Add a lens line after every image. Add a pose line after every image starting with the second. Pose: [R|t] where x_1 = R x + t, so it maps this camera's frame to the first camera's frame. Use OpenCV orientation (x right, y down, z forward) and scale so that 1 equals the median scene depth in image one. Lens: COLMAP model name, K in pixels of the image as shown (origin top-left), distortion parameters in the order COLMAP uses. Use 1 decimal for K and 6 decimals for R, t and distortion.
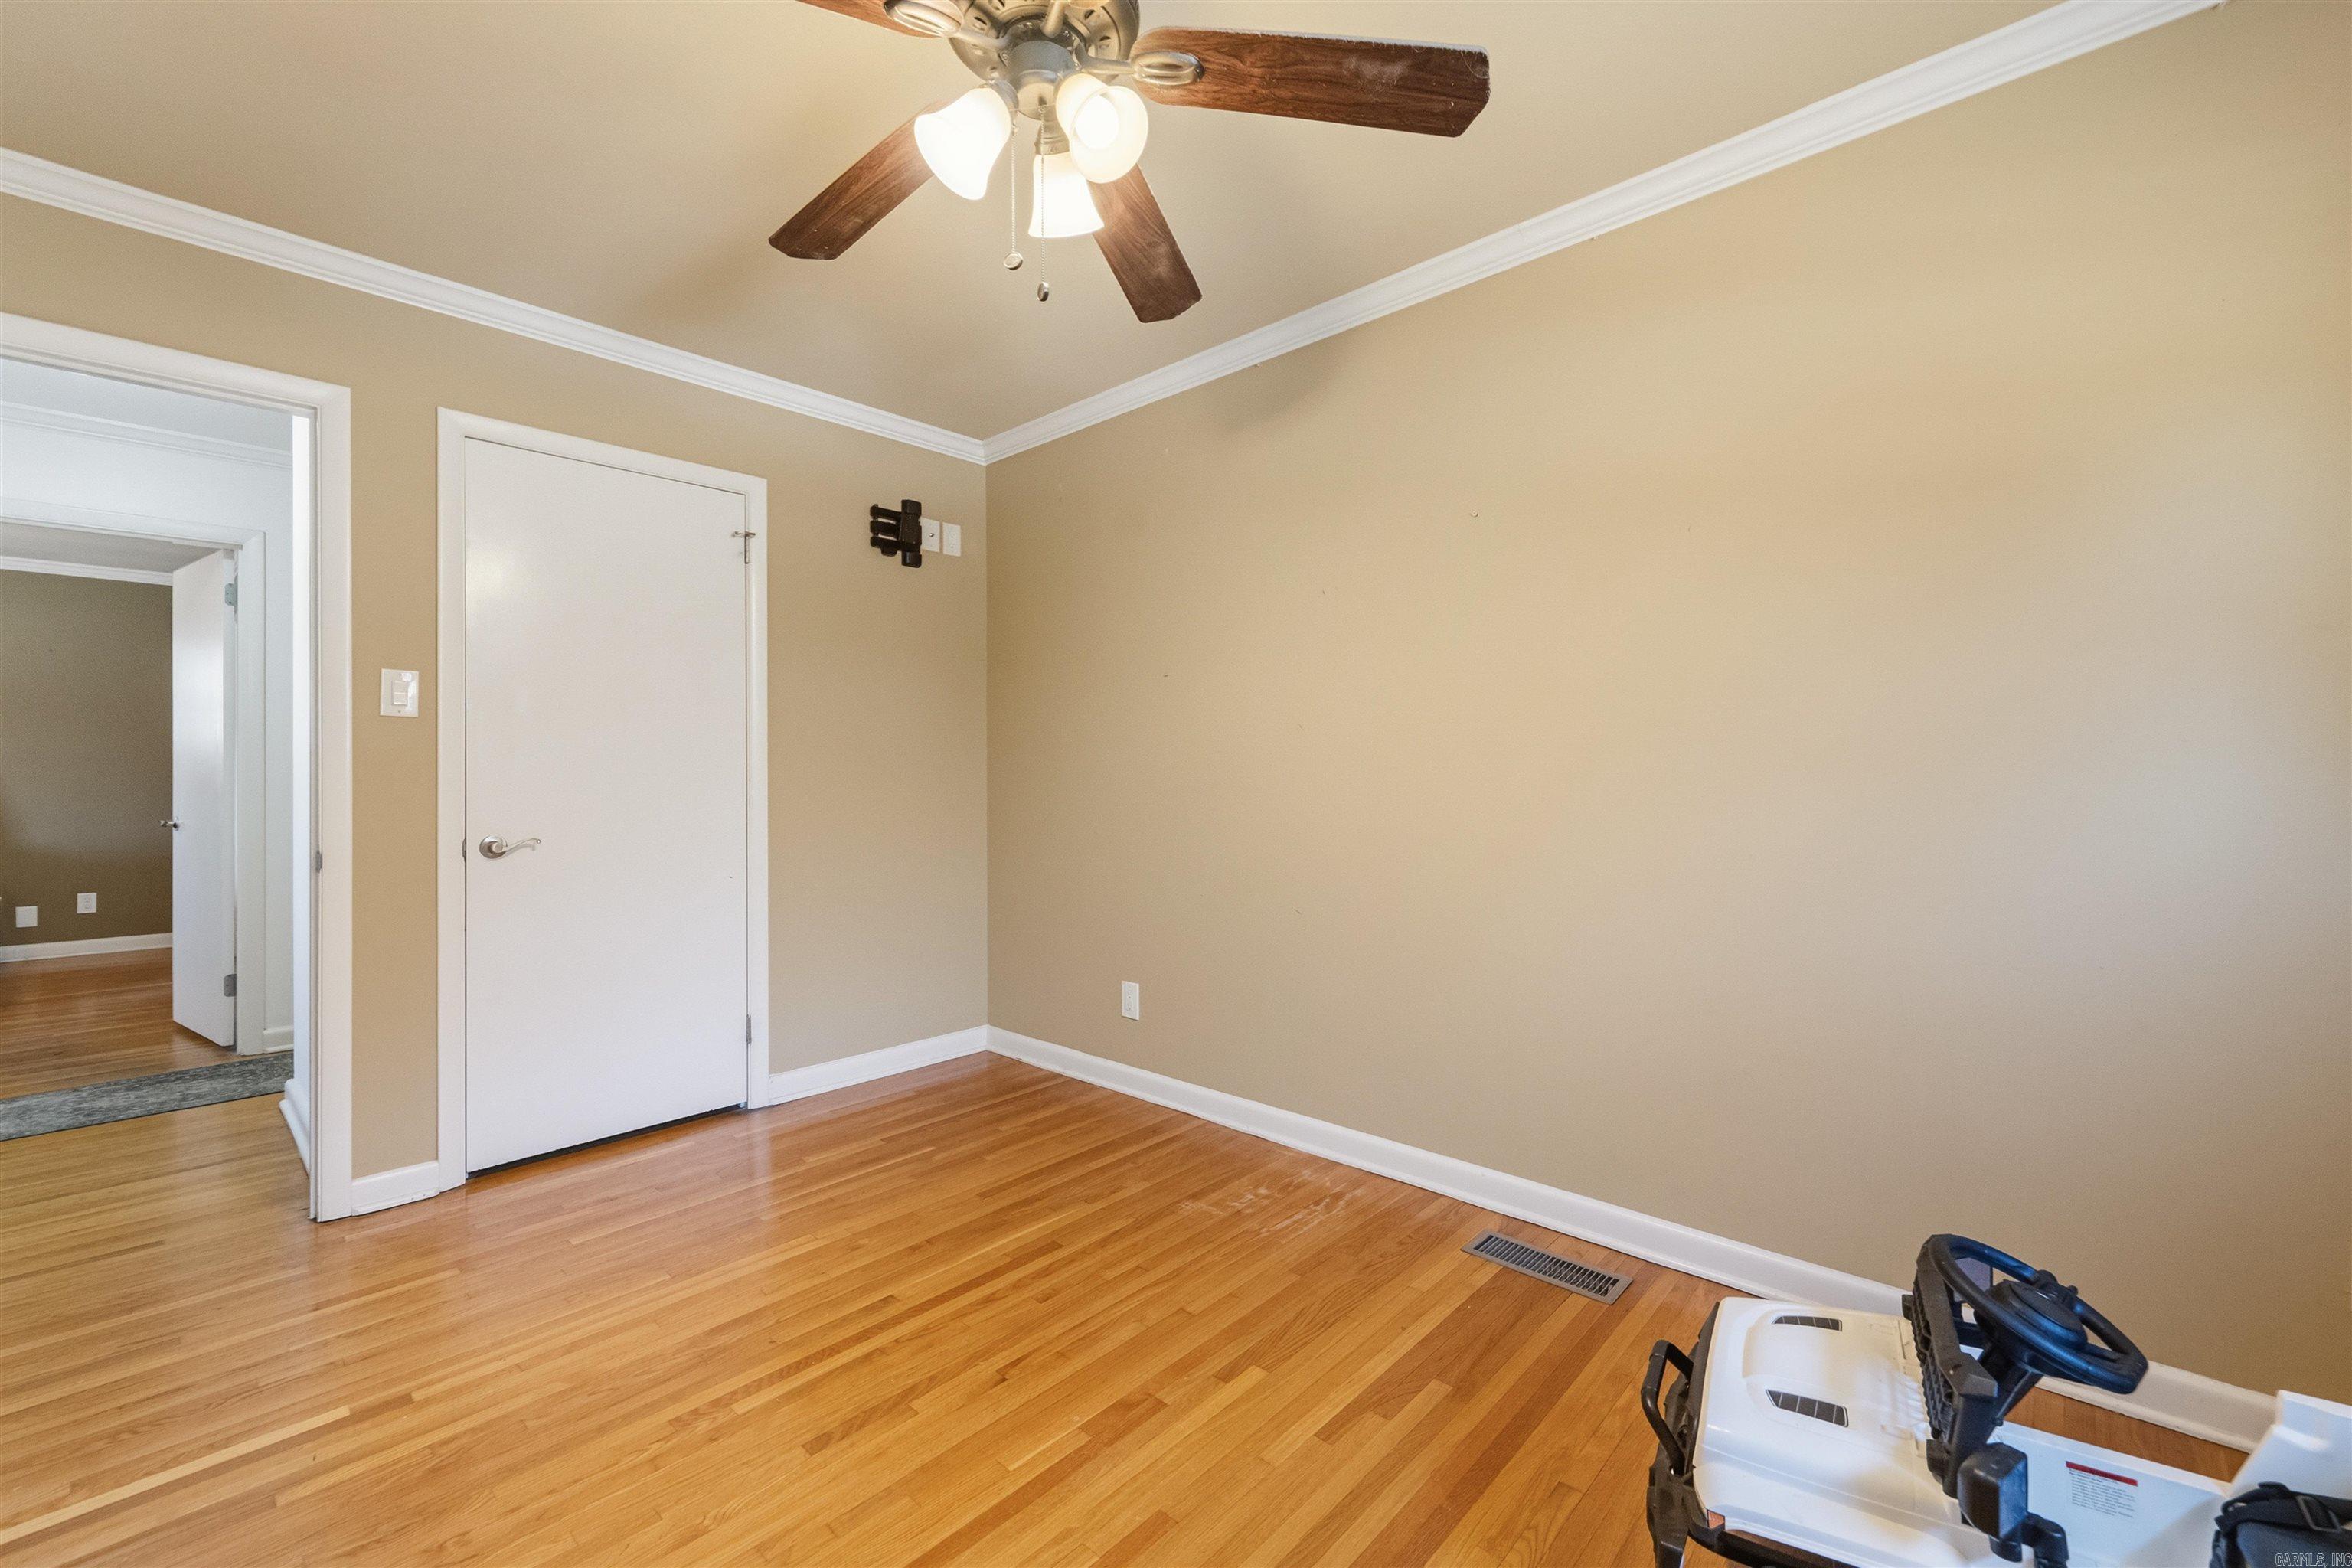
lens RADIAL K [[985.4, 0, 1167.6], [0, 985.4, 781.9], [0, 0, 1]] dist [0.002386, -0.000961]
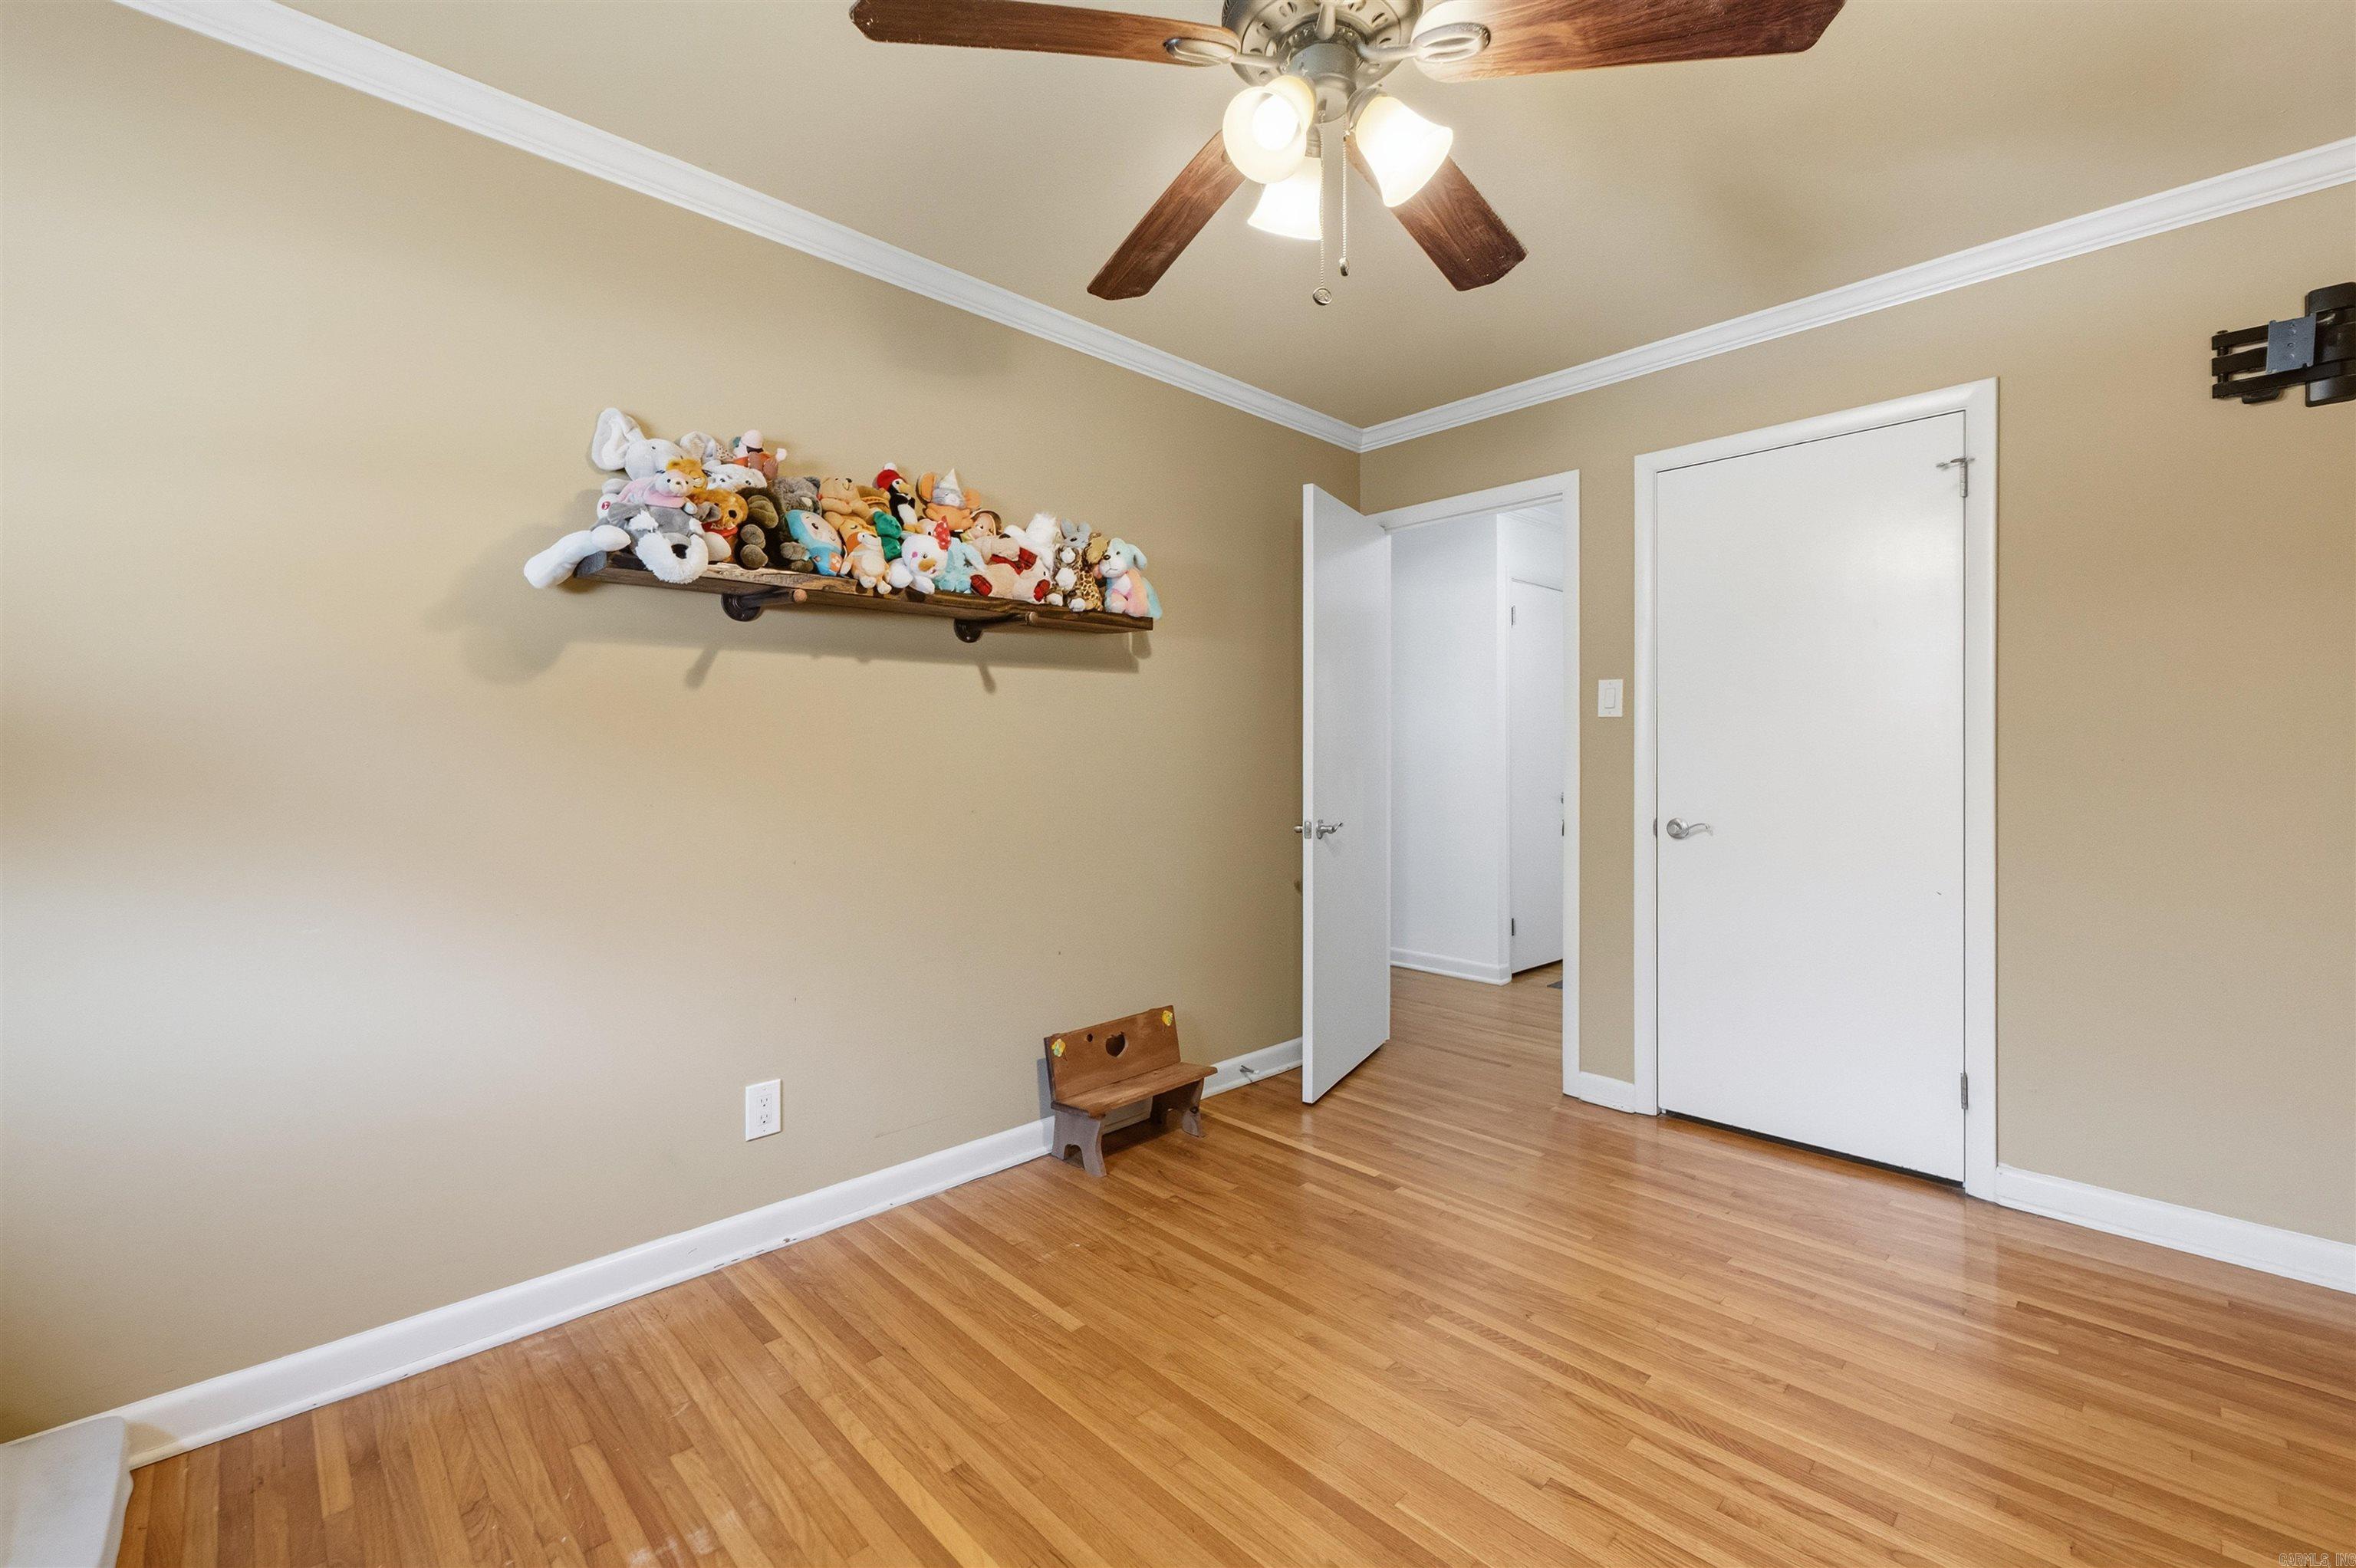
lens RADIAL K [[986.9, 0, 1181.2], [0, 986.9, 764.4], [0, 0, 1]] dist [0.002386, -0.000961]
pose [[-0.065615, 0.007911, -0.997814, 0.464990], [-0.008452, 0.999928, 0.008484, -0.011447], [0.997809, 0.008990, -0.065544, 0.499566]]
